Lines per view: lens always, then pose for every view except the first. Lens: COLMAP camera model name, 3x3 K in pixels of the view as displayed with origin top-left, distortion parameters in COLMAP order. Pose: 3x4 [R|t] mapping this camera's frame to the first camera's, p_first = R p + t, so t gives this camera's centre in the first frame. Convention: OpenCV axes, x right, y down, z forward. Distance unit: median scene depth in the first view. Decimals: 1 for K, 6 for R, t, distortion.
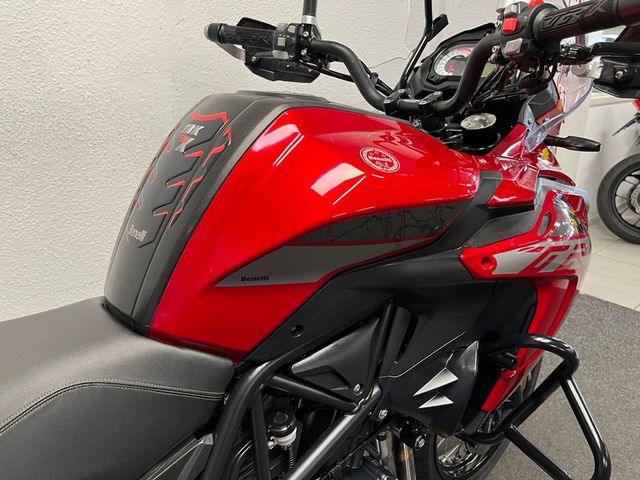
lens RADIAL K [[474.9, 0, 320.0], [0, 474.9, 240.0], [0, 0, 1]] dist [0.007038, -0.000544]
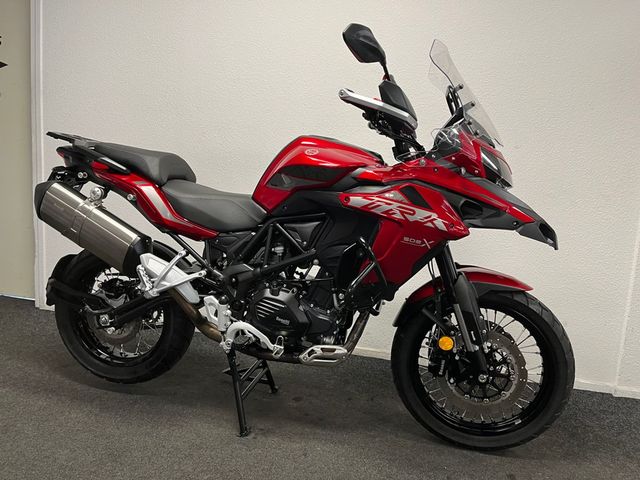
lens RADIAL K [[490.2, 0, 320.0], [0, 490.2, 240.0], [0, 0, 1]] dist [0.008868, -0.001943]
pose [[0.574861, 0.148571, -0.804650, 2.274498], [-0.339961, 0.937852, -0.069710, 0.456198], [0.744286, 0.313623, 0.589643, -0.506981]]
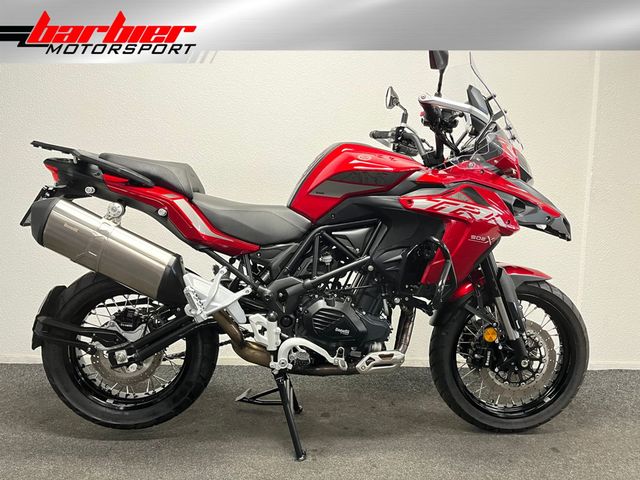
lens RADIAL K [[474.9, 0, 320.0], [0, 474.9, 240.0], [0, 0, 1]] dist [0.007038, -0.000544]
pose [[0.786805, 0.069378, -0.613289, 1.484727], [-0.238598, 0.950601, -0.198568, 0.820396], [0.569217, 0.302564, 0.764491, -1.076737]]
